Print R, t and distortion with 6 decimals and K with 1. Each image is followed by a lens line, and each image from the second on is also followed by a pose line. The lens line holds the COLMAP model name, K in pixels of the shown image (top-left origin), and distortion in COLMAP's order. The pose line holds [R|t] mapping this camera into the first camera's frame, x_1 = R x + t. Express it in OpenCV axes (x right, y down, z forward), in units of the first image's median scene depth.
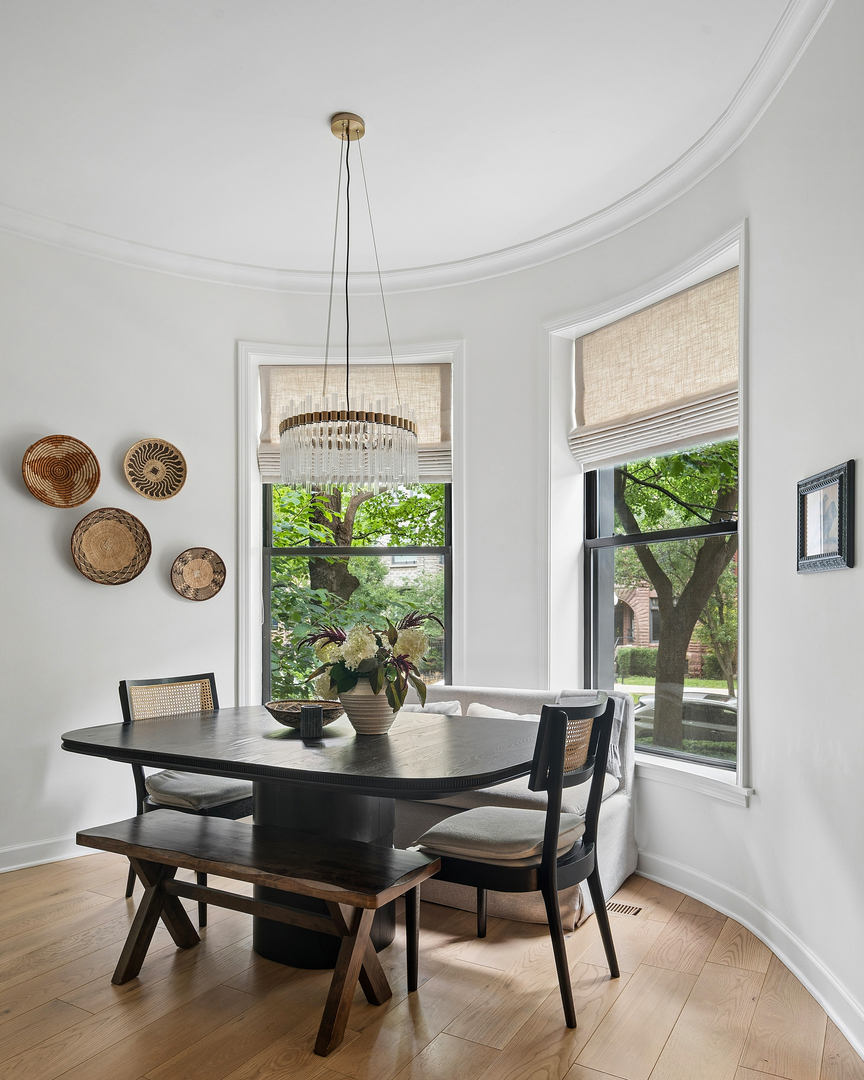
lens RADIAL K [[760.6, 0, 438.9], [0, 760.6, 621.1], [0, 0, 1]] dist [-0.003229, -0.000239]
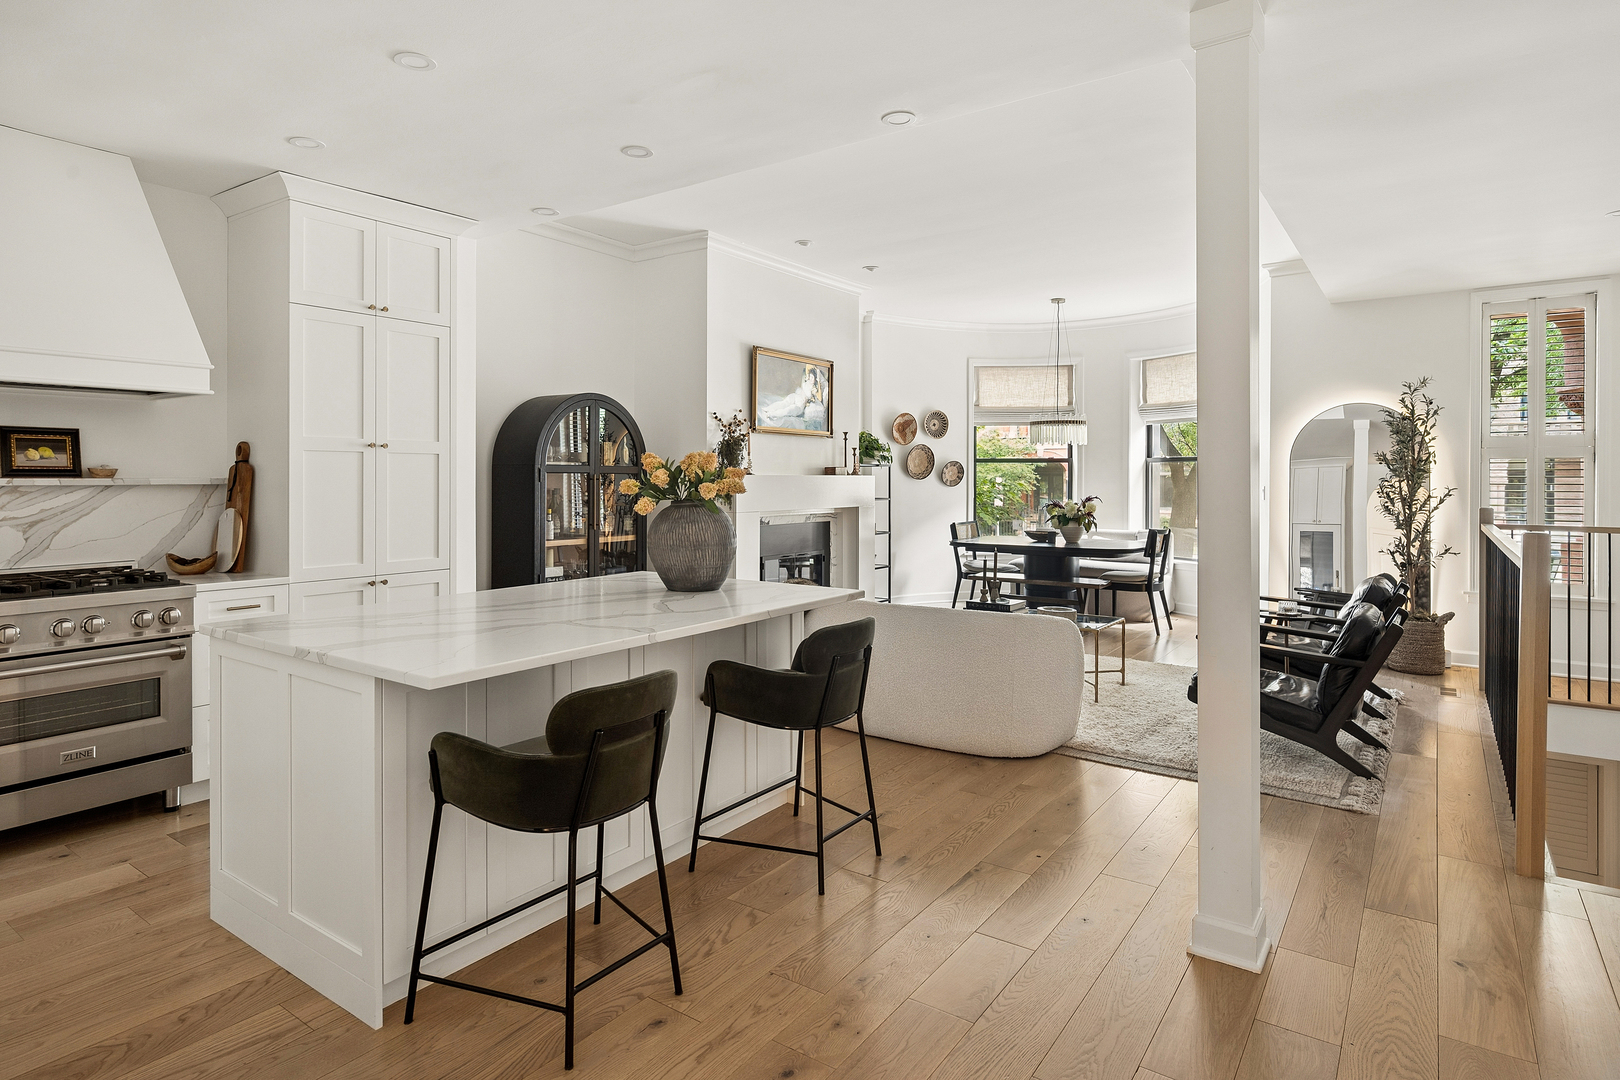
lens RADIAL K [[892.1, 0, 803.7], [0, 892.1, 473.4], [0, 0, 1]] dist [0.001665, 0.000041]
pose [[0.994995, 0.004977, -0.099797, -0.504422], [-0.006167, 0.999914, -0.011617, -0.033725], [0.099731, 0.012174, 0.994940, -1.536618]]
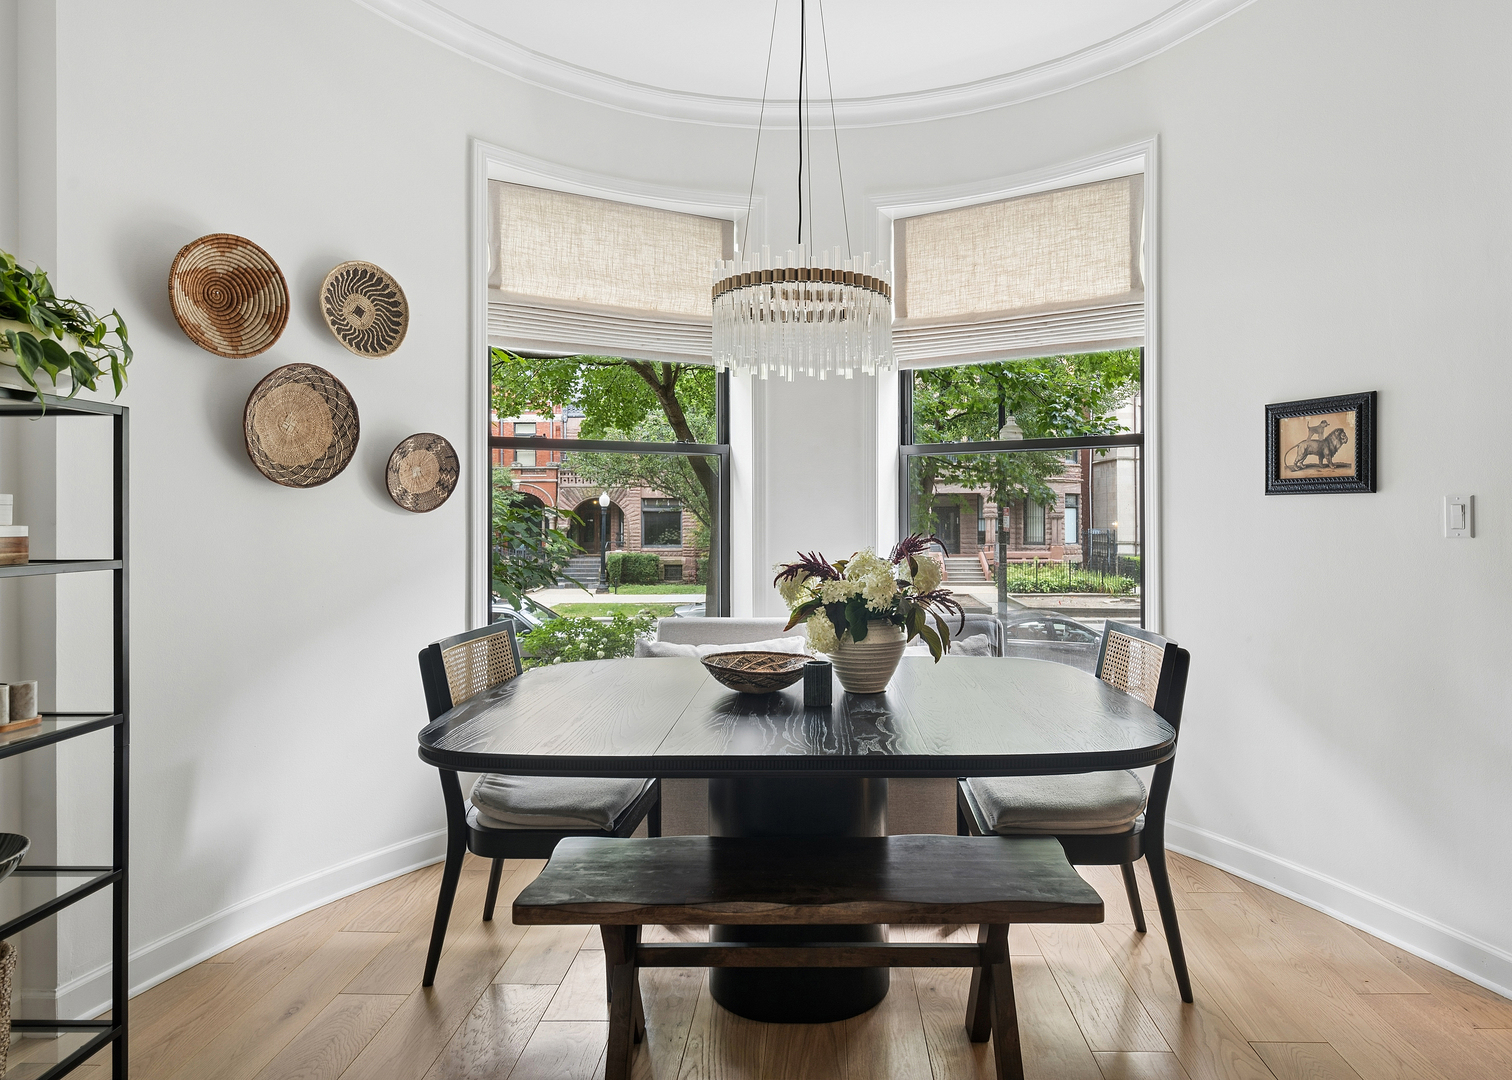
lens RADIAL K [[839.1, 0, 802.2], [0, 839.1, 512.4], [0, 0, 1]] dist [0.001622, -0.001028]
pose [[0.875653, 0.002251, 0.482936, -0.403067], [0.003482, 0.999934, -0.010974, -0.018468], [-0.482929, 0.011290, 0.875587, 0.202516]]
